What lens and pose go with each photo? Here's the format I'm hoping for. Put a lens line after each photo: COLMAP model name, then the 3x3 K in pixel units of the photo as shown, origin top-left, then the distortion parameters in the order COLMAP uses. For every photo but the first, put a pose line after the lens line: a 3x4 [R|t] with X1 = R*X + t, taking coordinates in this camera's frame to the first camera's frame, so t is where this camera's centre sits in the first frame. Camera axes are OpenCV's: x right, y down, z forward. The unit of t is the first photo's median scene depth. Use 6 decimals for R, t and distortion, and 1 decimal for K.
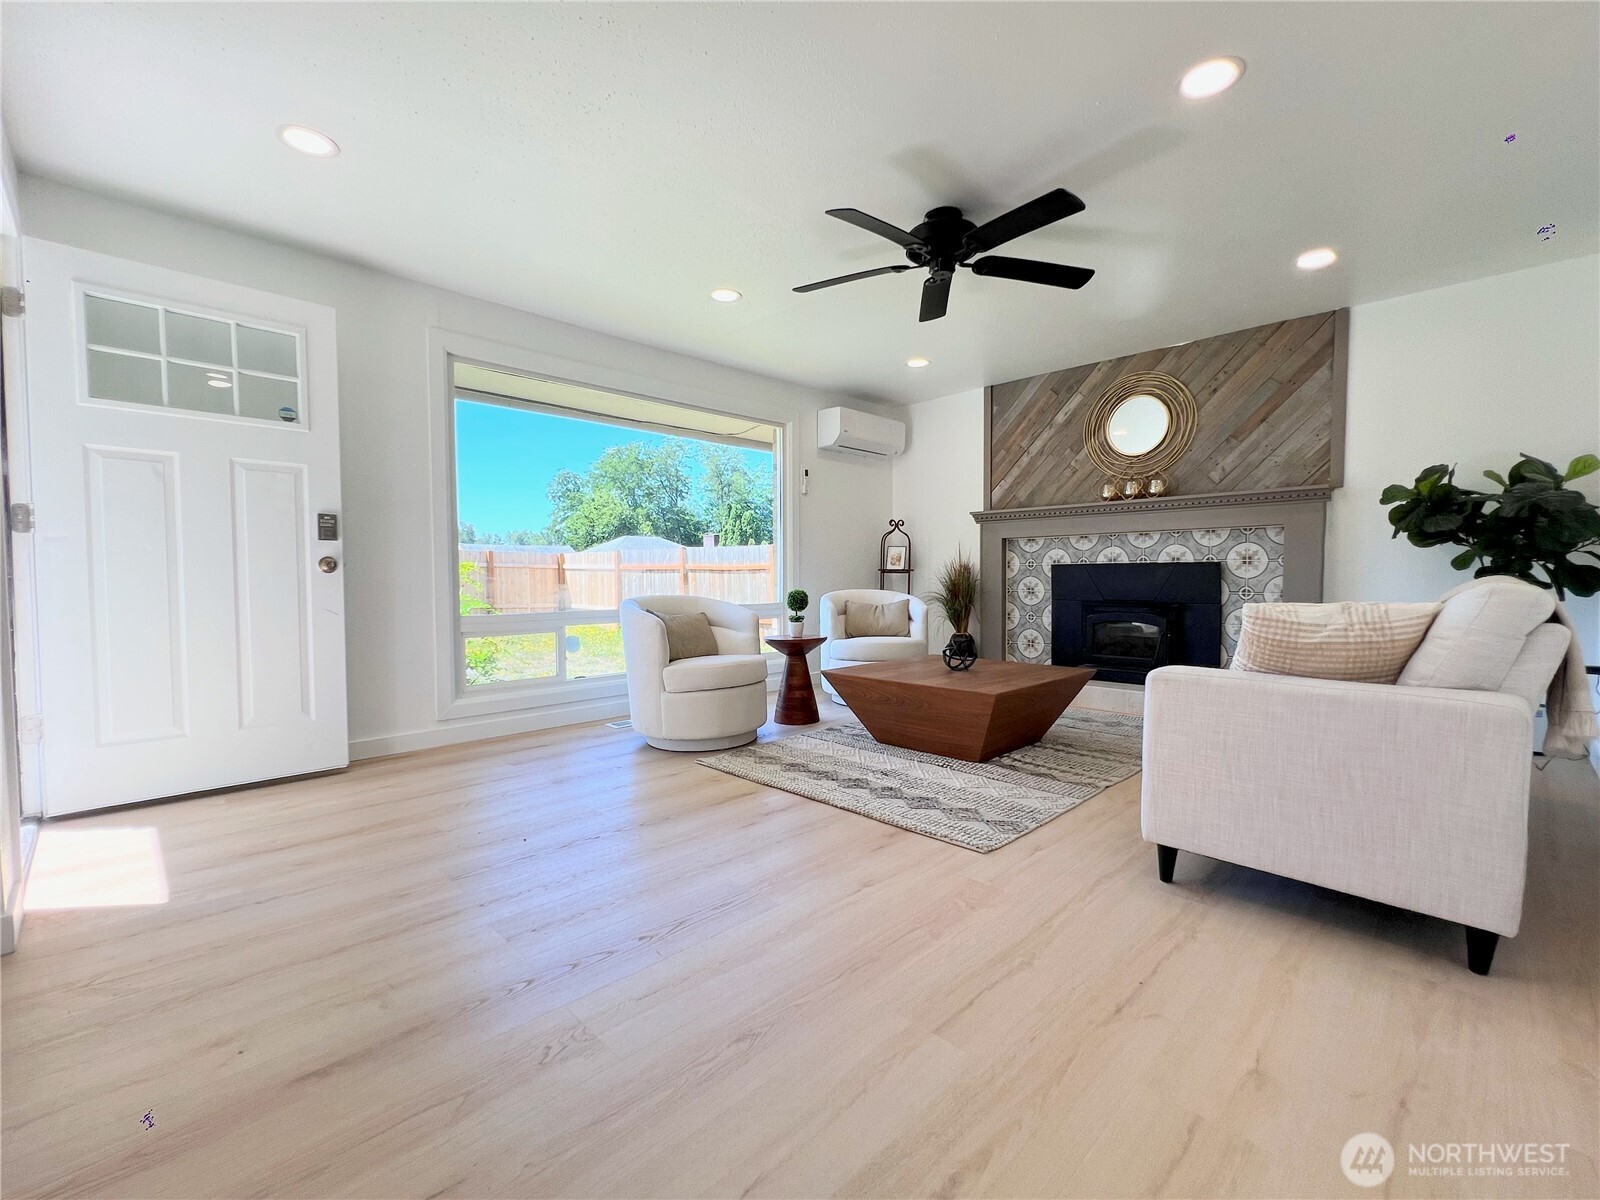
lens RADIAL K [[687.3, 0, 801.4], [0, 687.3, 603.9], [0, 0, 1]] dist [-0.000658, -0.000153]
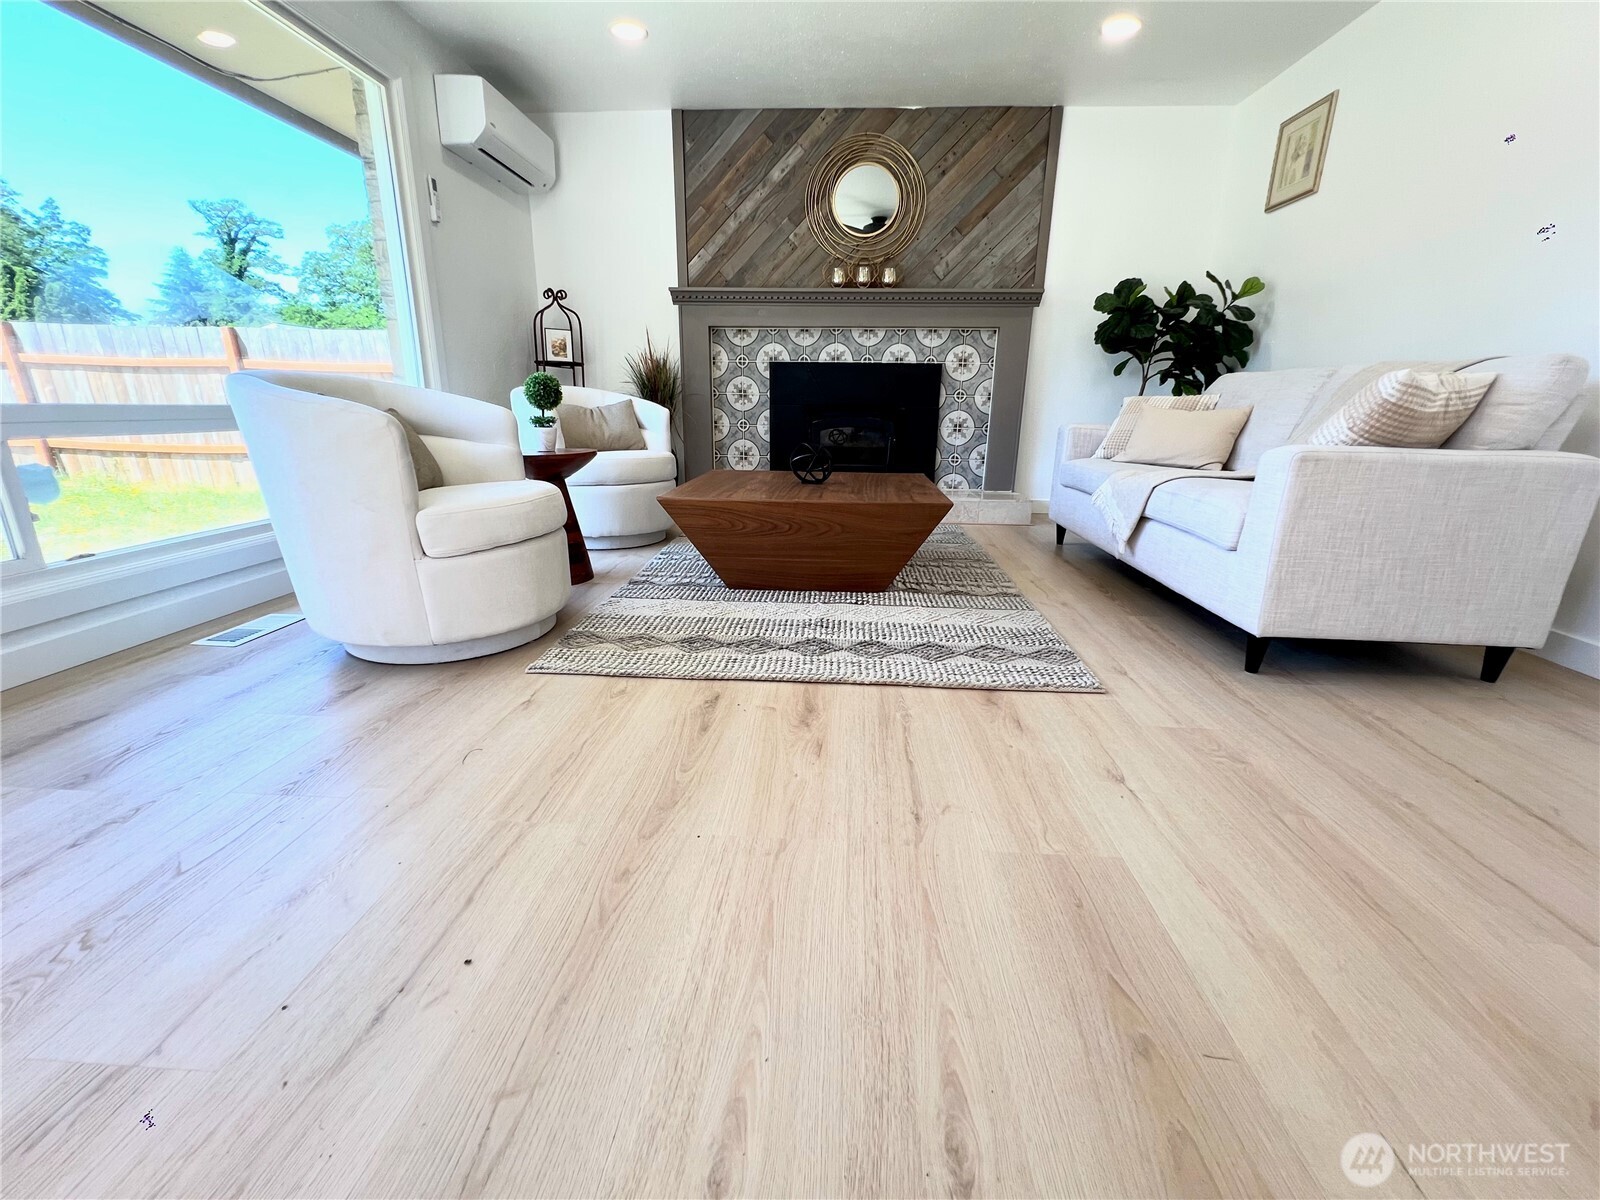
lens RADIAL K [[687.3, 0, 801.4], [0, 687.3, 603.9], [0, 0, 1]] dist [-0.000658, -0.000153]
pose [[0.748050, -0.172338, 0.640875, -0.250913], [0.010035, 0.968520, 0.248732, 0.027396], [-0.663566, -0.179633, 0.726231, 0.330901]]
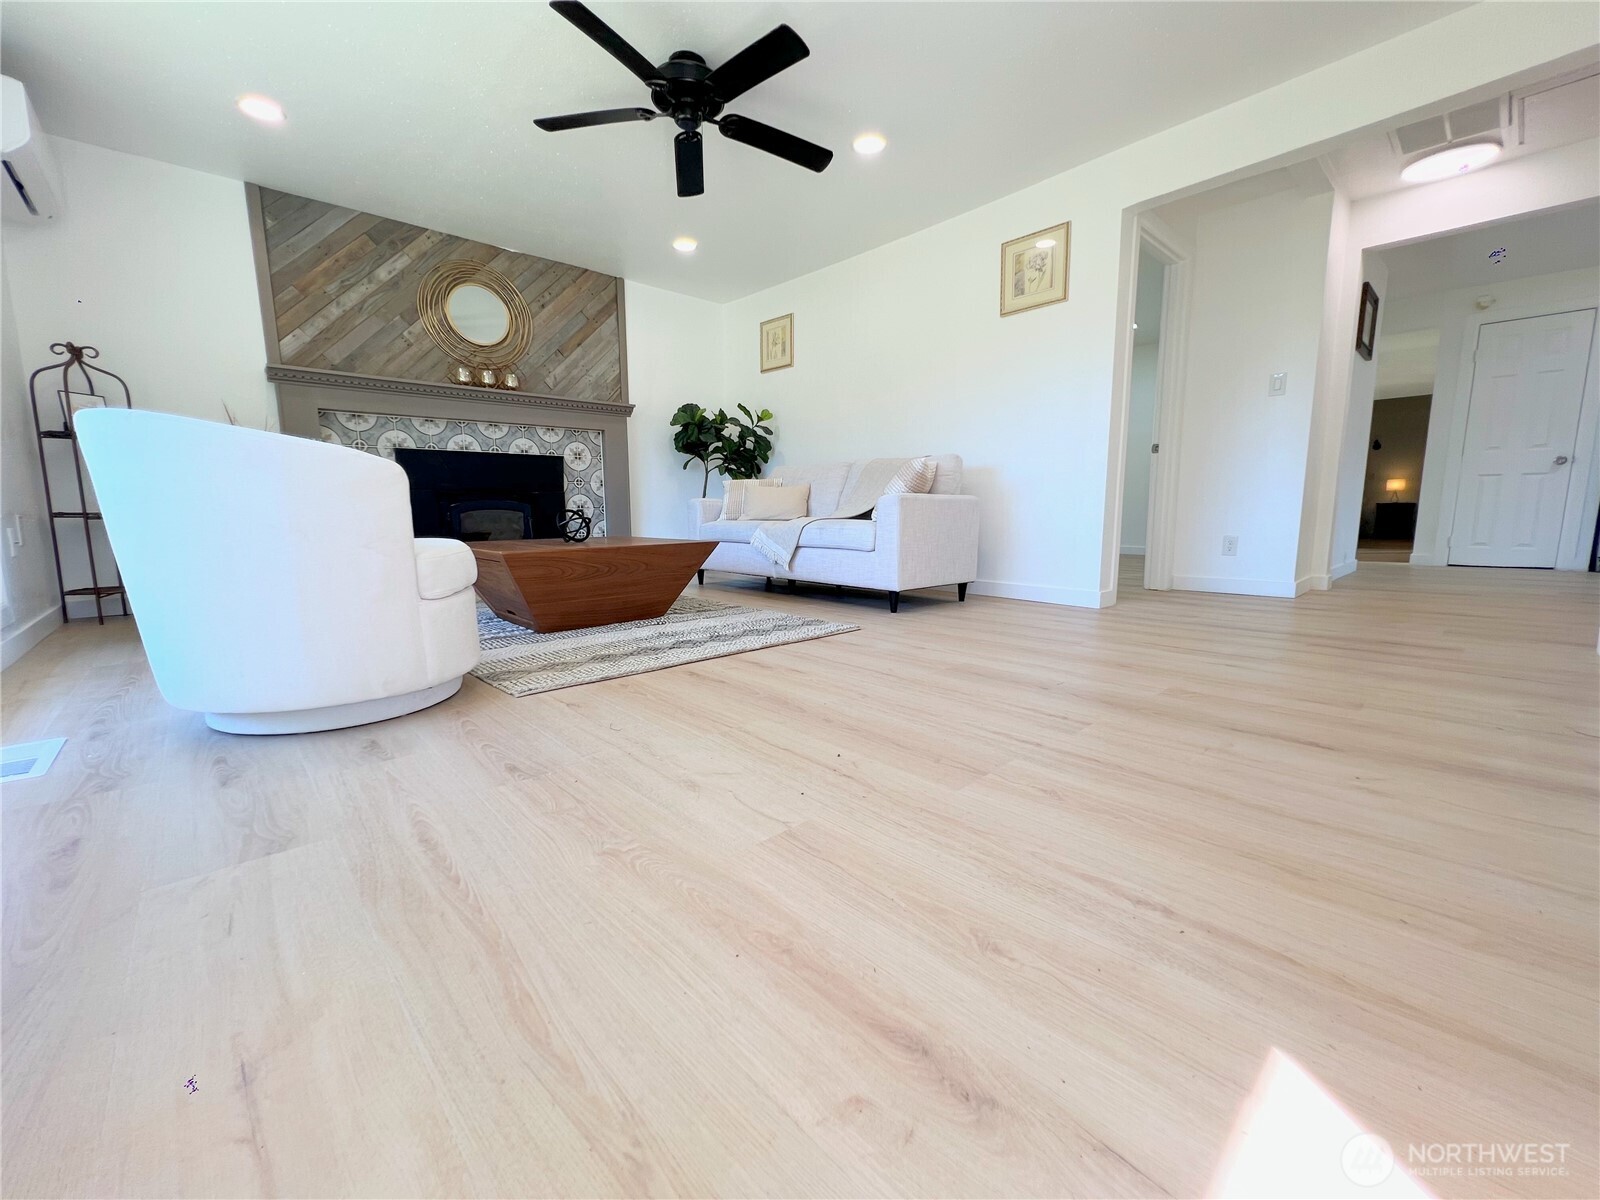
lens RADIAL K [[645.1, 0, 802.1], [0, 645.1, 601.5], [0, 0, 1]] dist [0.000677, -0.000096]
pose [[0.035937, -0.137025, 0.989915, -0.528192], [0.049811, 0.989570, 0.135169, 0.059027], [-0.998112, 0.044451, 0.042388, 0.529375]]
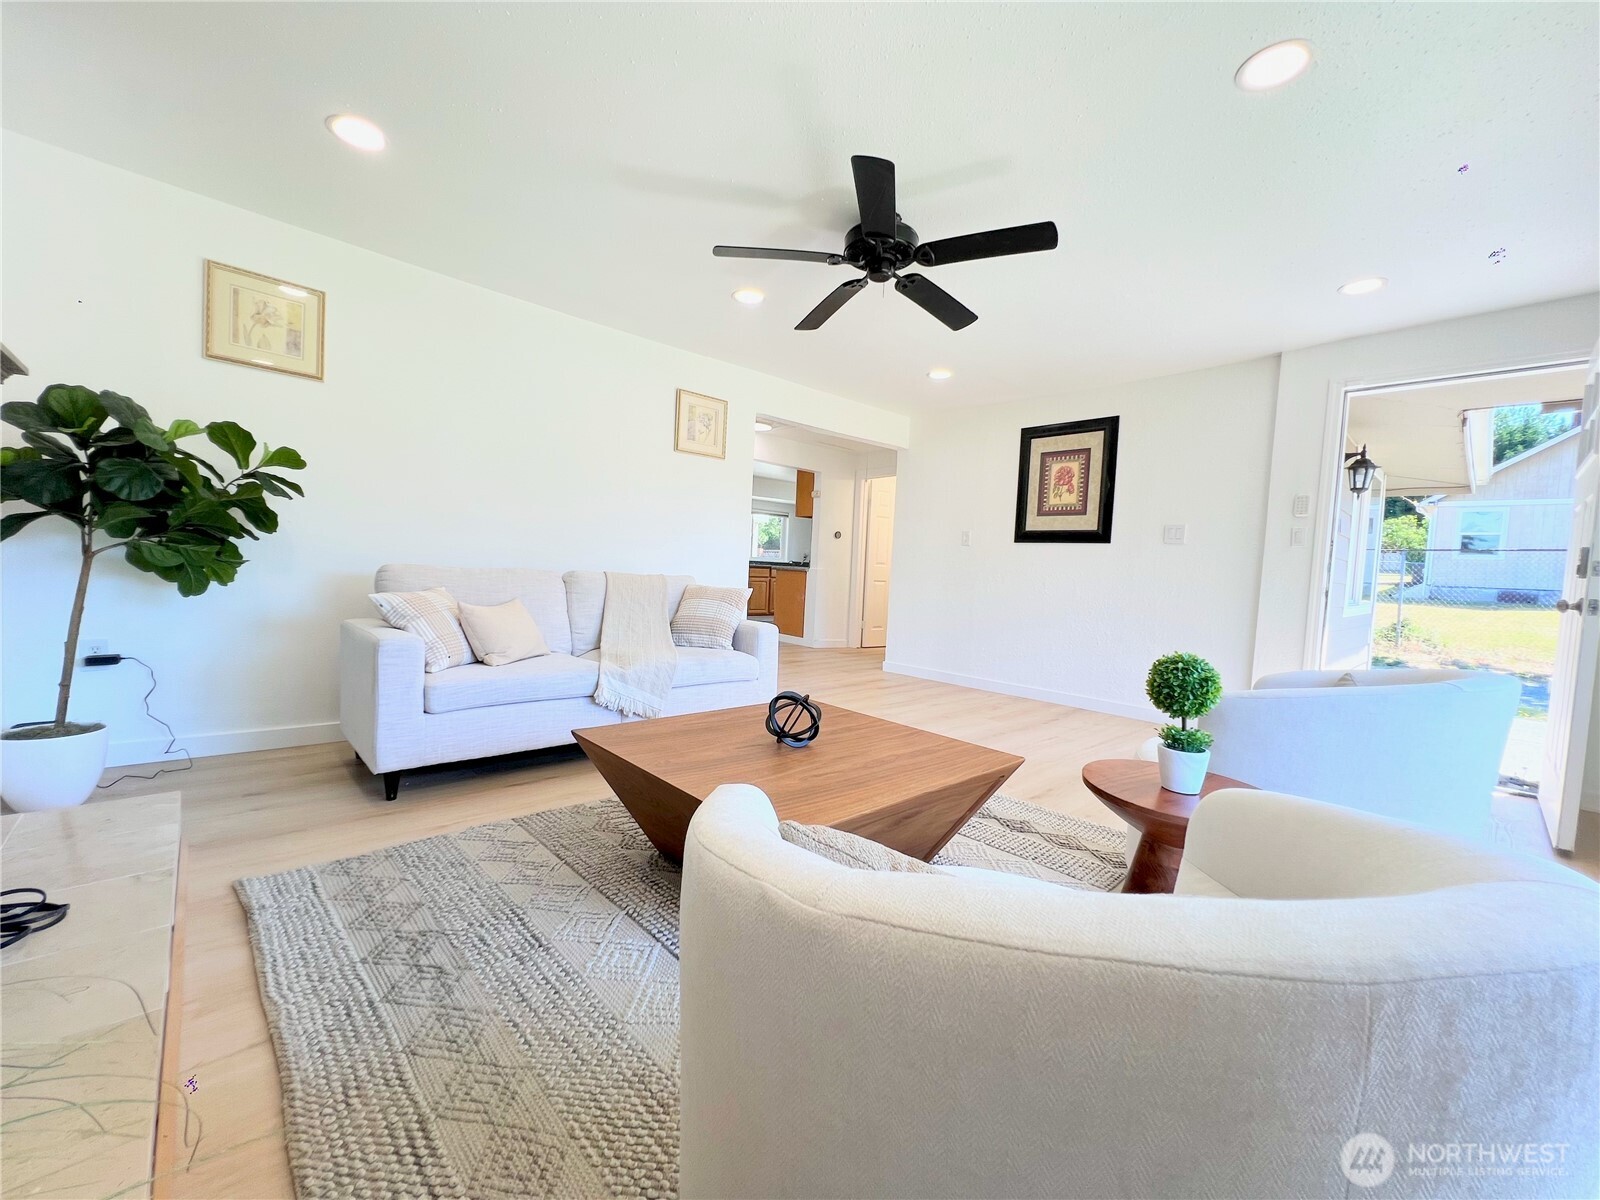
lens RADIAL K [[645.1, 0, 802.1], [0, 645.1, 601.5], [0, 0, 1]] dist [0.000677, -0.000096]
pose [[-0.998462, -0.046542, 0.030138, 0.168959], [-0.043511, 0.994580, 0.094432, -0.066164], [-0.034370, 0.092975, -0.995075, 1.257237]]
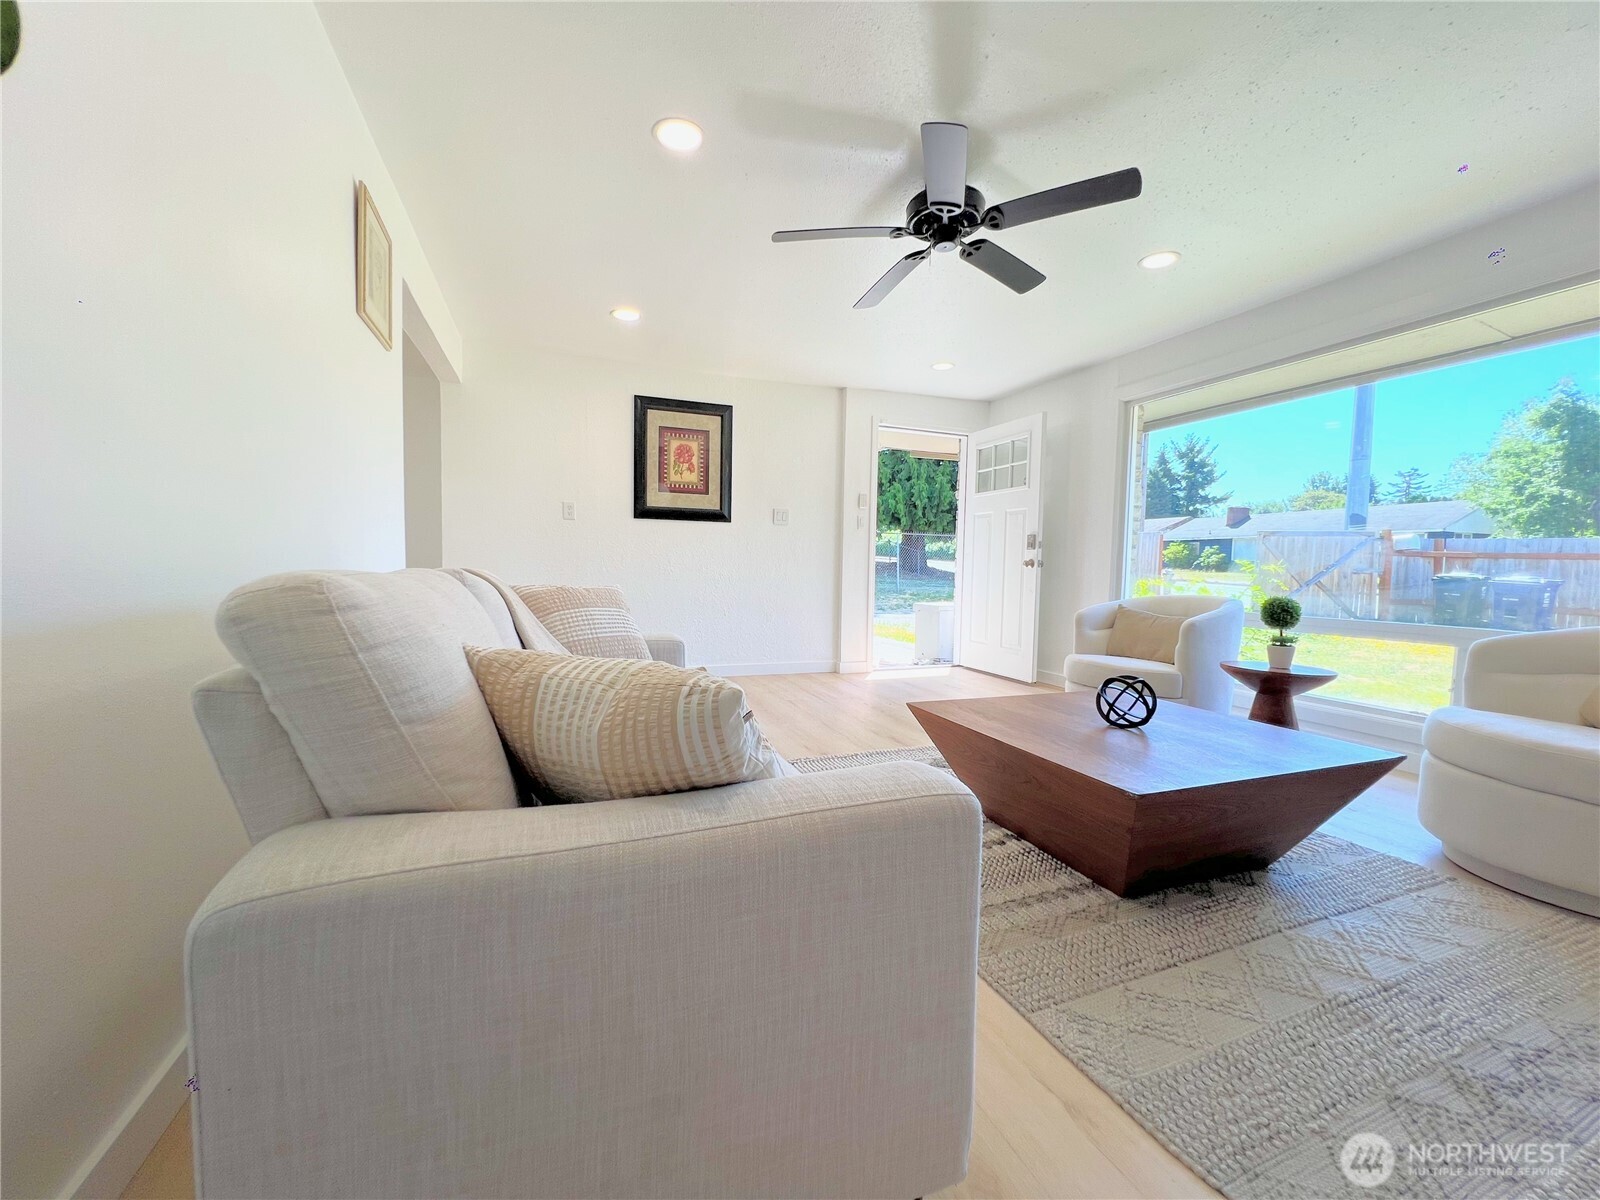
lens RADIAL K [[687.3, 0, 801.4], [0, 687.3, 603.9], [0, 0, 1]] dist [-0.000658, -0.000153]
pose [[-0.430605, 0.046818, -0.901326, 0.748641], [-0.049464, 0.995928, 0.075364, -0.038584], [0.901184, 0.077035, -0.426536, 0.817674]]
